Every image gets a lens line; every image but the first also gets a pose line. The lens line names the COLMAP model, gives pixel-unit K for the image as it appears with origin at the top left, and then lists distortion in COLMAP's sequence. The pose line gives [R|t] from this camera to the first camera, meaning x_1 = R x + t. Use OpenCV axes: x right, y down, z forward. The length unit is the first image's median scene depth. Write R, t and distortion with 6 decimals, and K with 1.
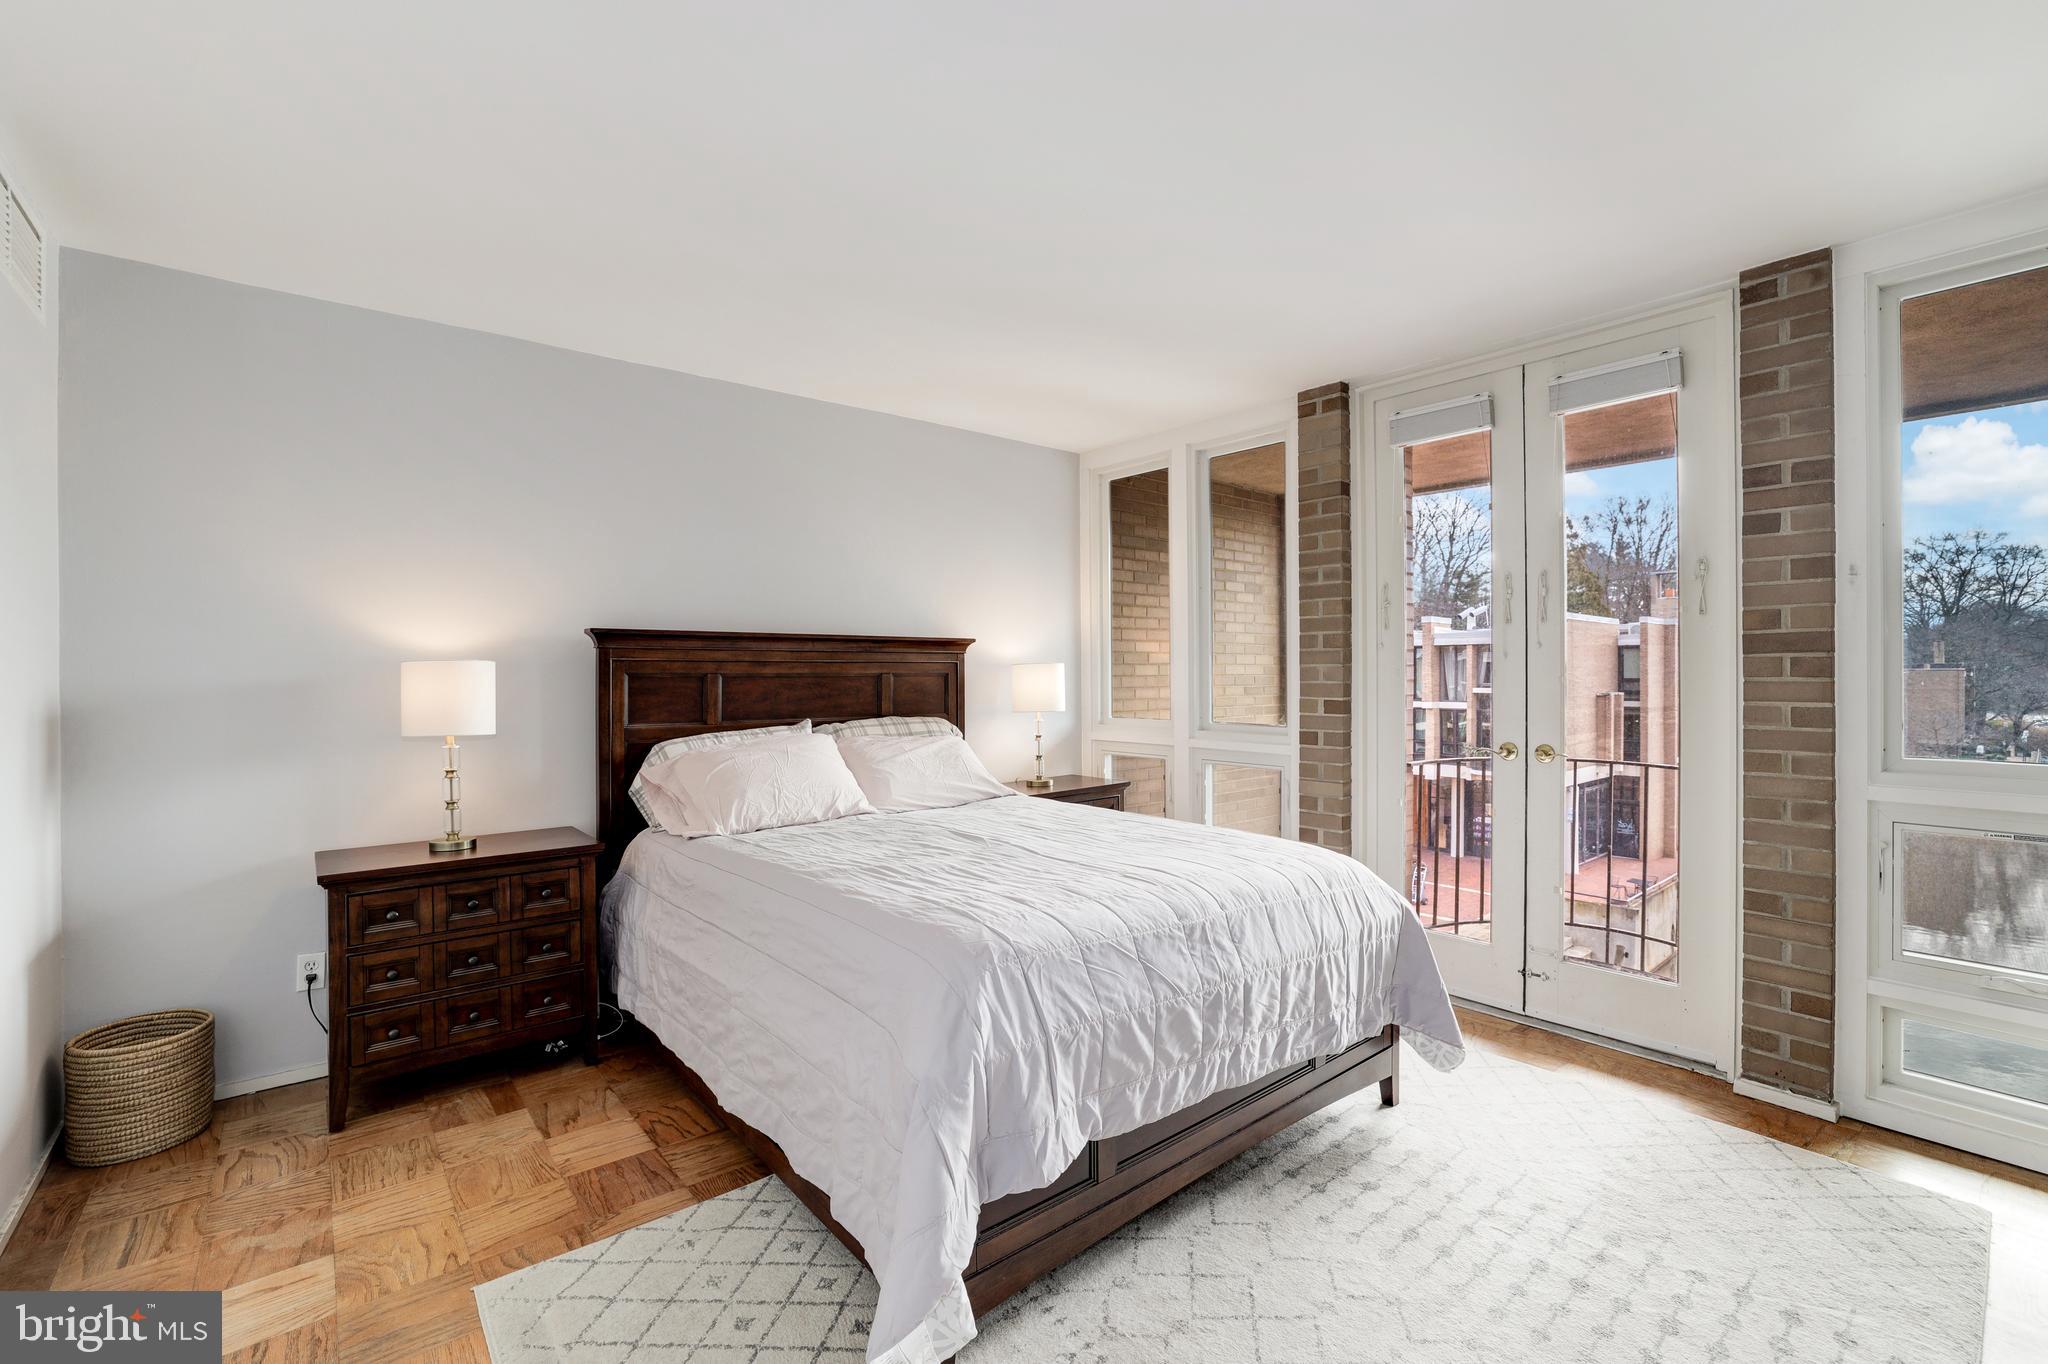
lens RADIAL K [[880.3, 0, 1035.8], [0, 880.3, 684.9], [0, 0, 1]] dist [-0.040158, 0.012597]
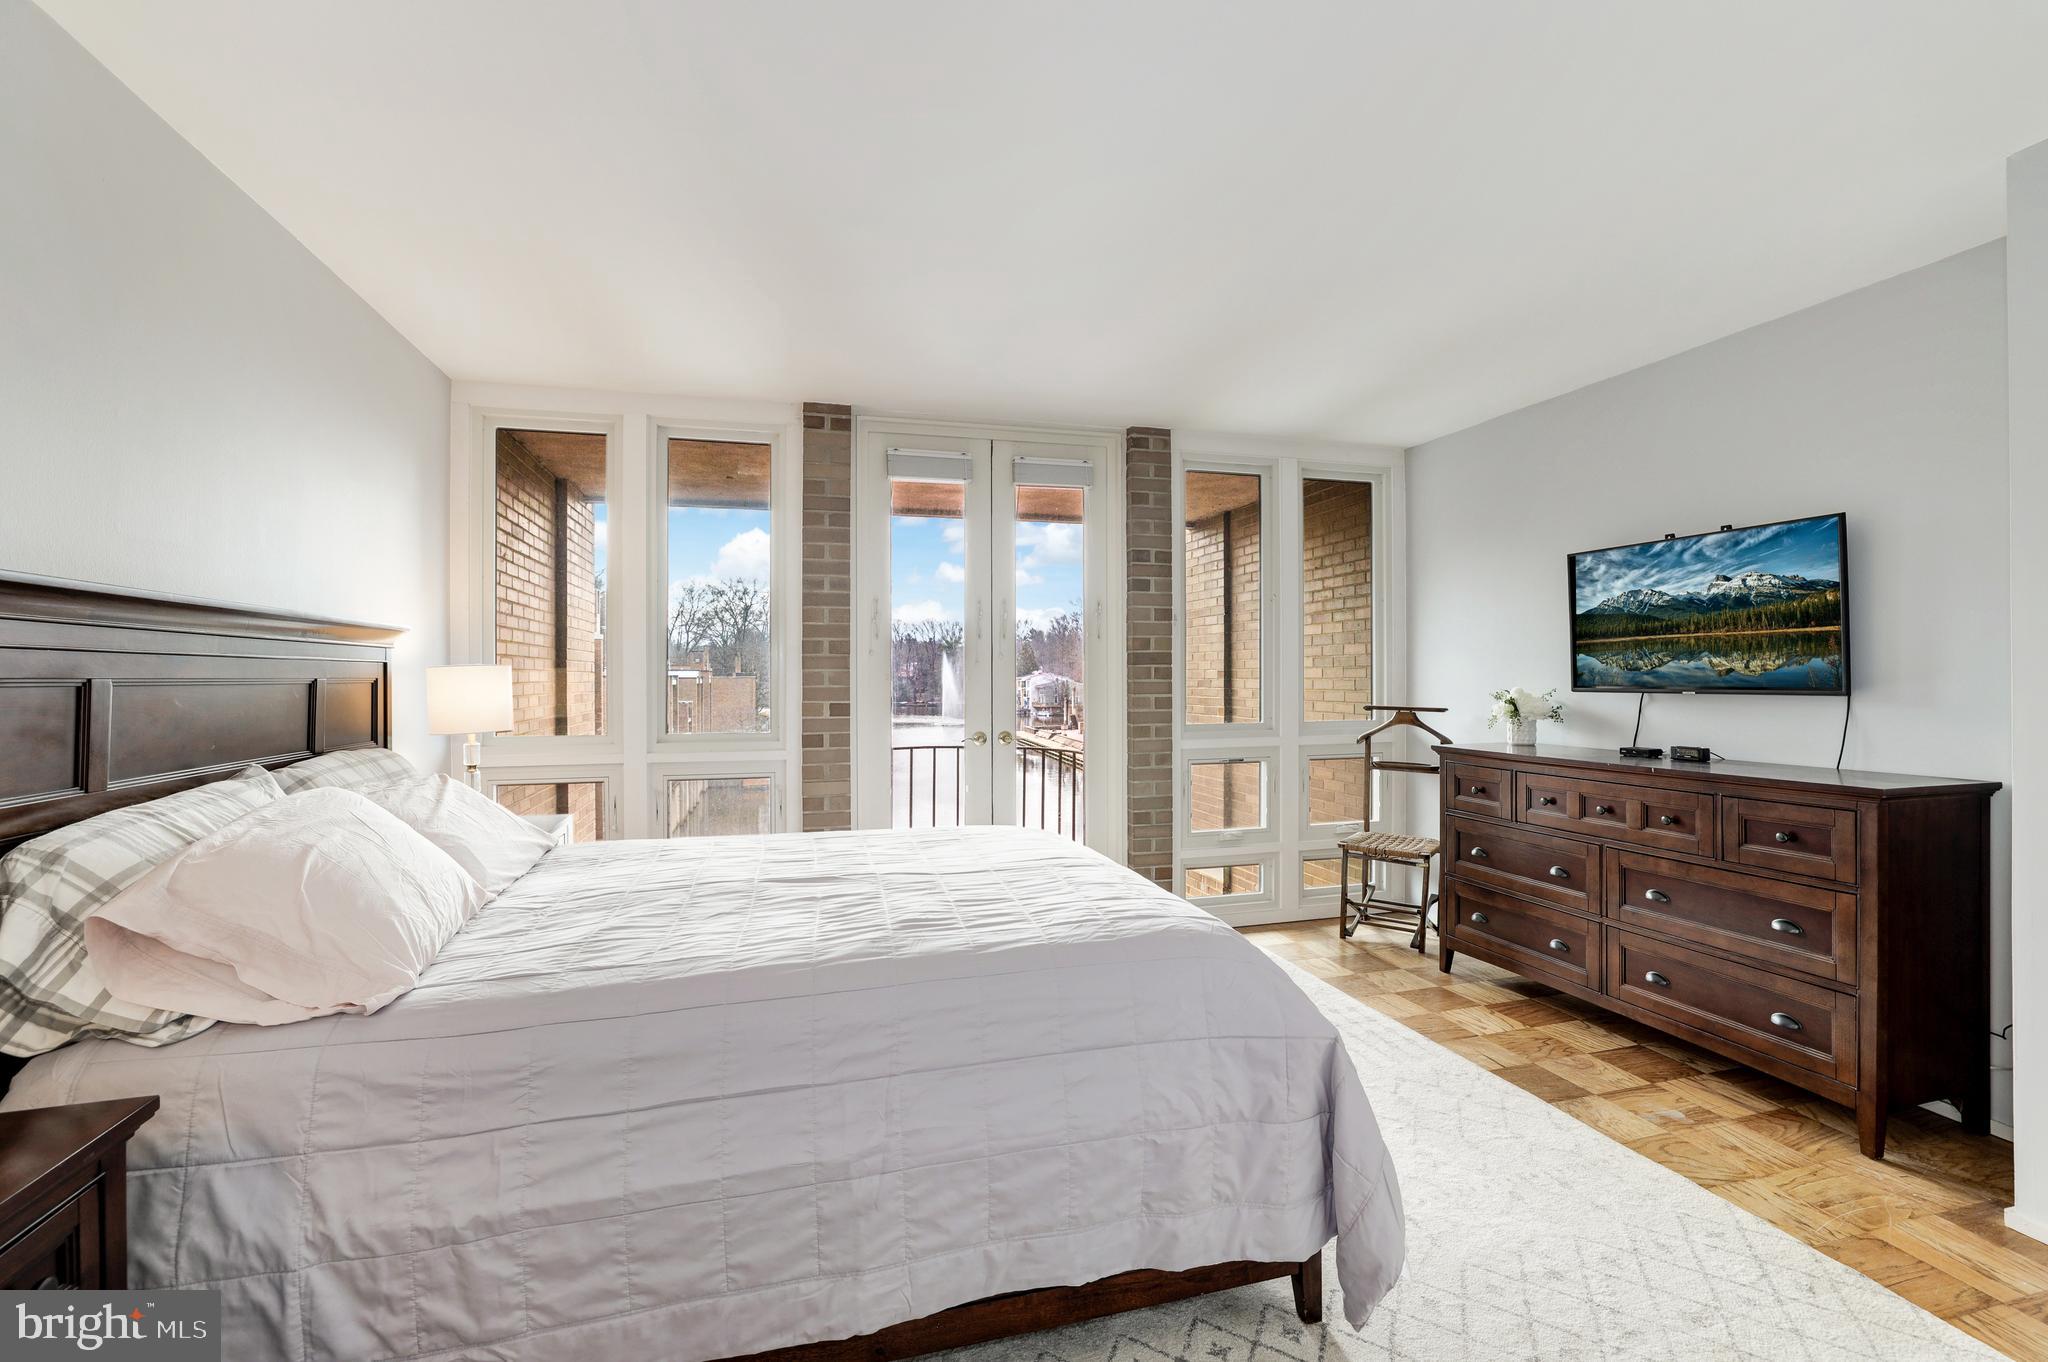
lens RADIAL K [[880.3, 0, 1014.3], [0, 880.3, 685.7], [0, 0, 1]] dist [-0.040158, 0.012597]
pose [[0.419337, -0.008696, 0.907789, -0.533342], [0.016212, 0.999866, 0.002089, -0.002772], [-0.907686, 0.013841, 0.419422, 0.363450]]
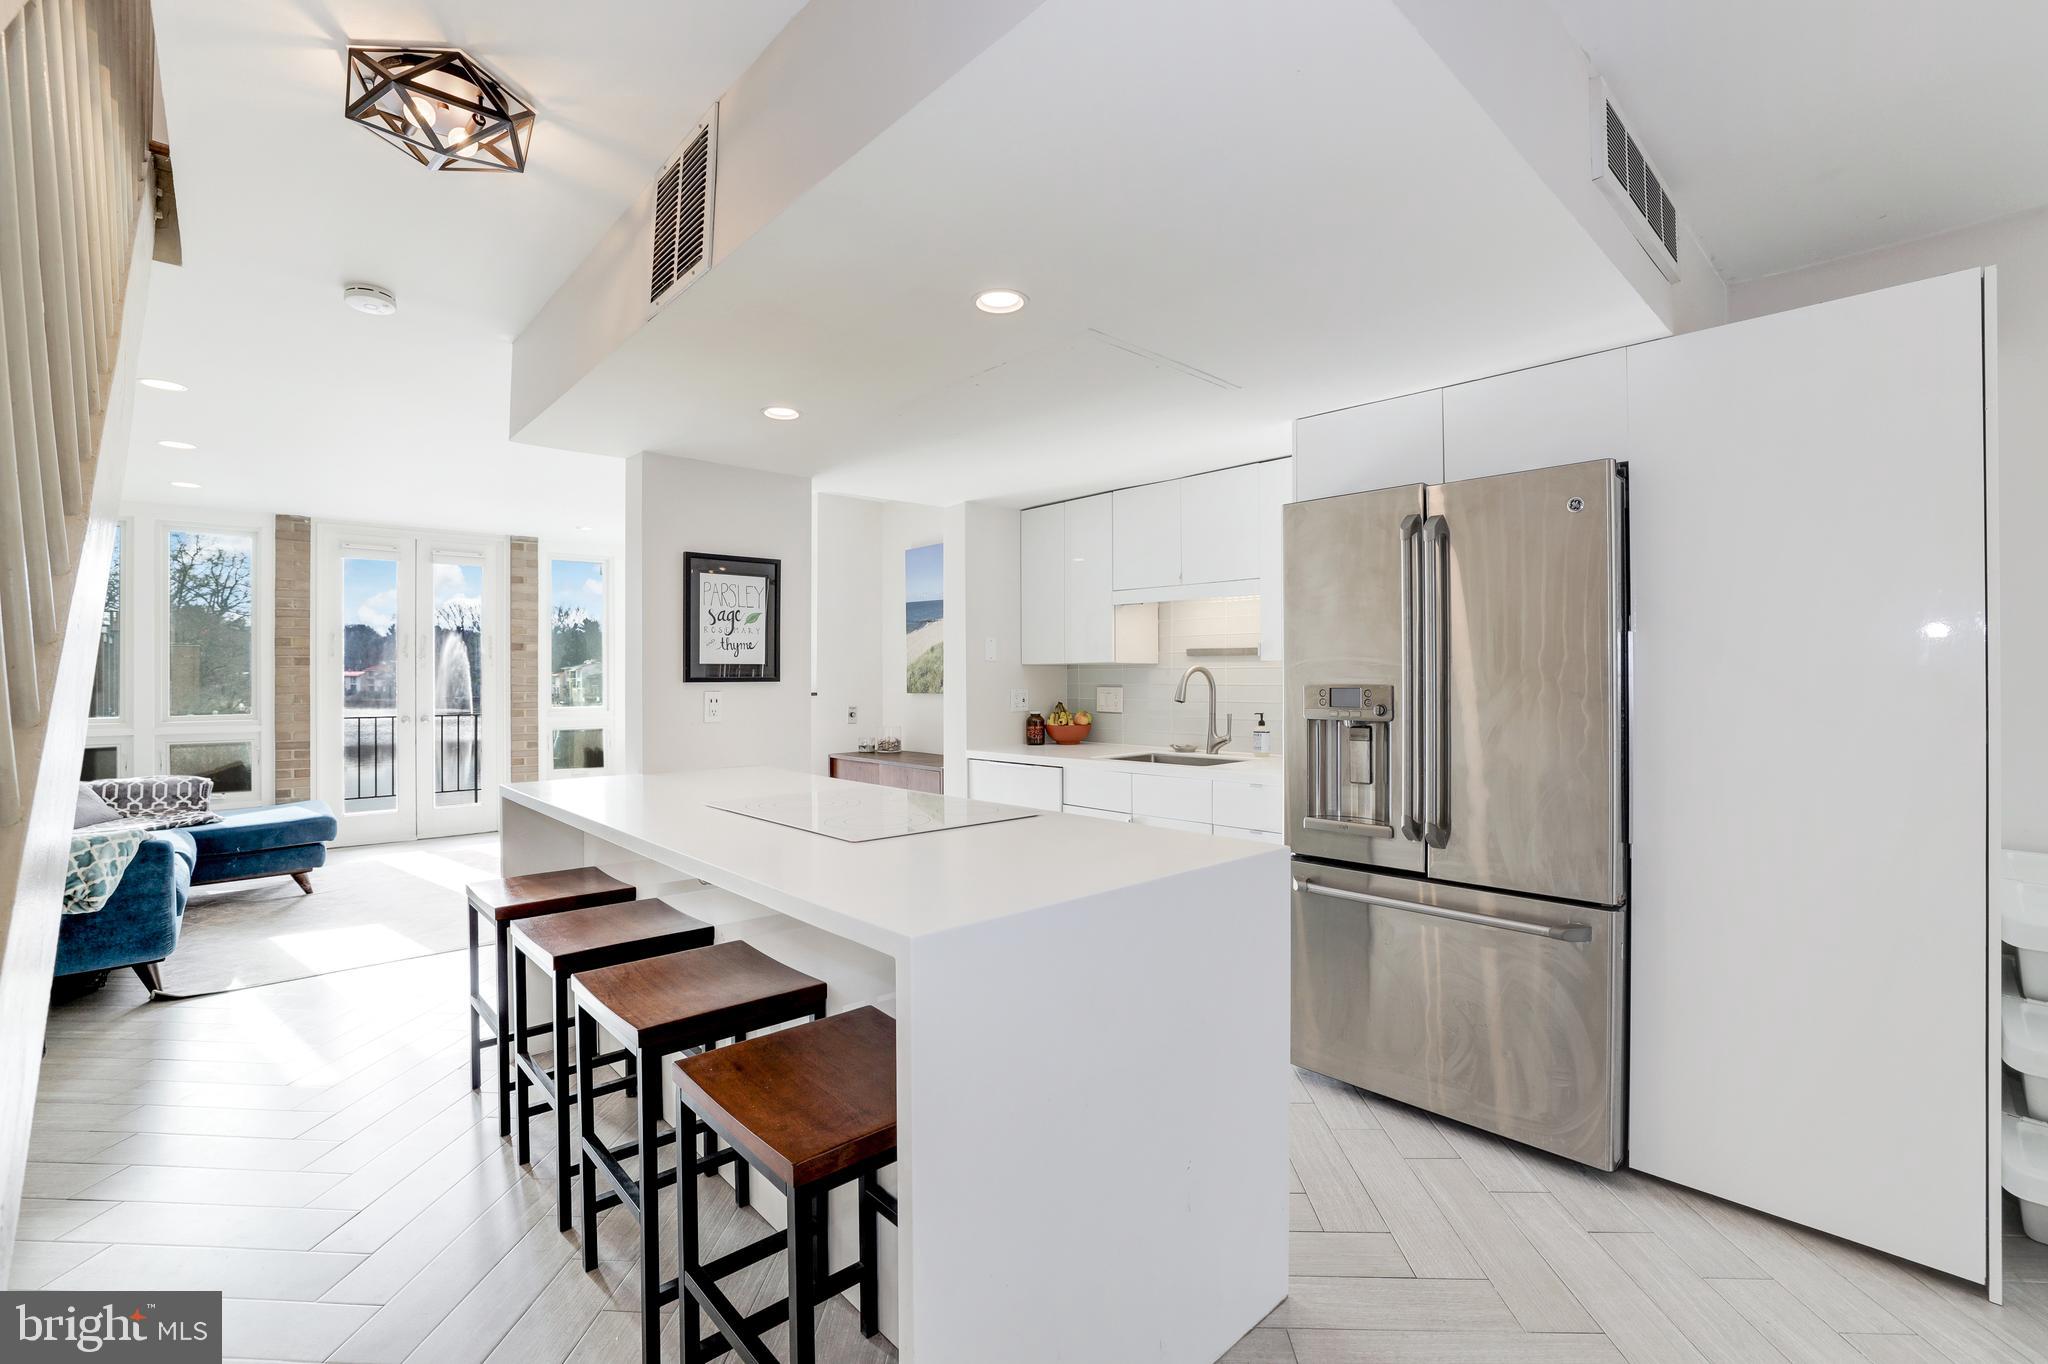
lens RADIAL K [[880.3, 0, 1019.9], [0, 880.3, 676.3], [0, 0, 1]] dist [-0.040158, 0.012597]
pose [[-0.047078, -0.001709, 0.998890, -1.437465], [-0.004463, 0.999989, 0.001500, -0.030495], [-0.998881, -0.004387, -0.047085, -0.354282]]
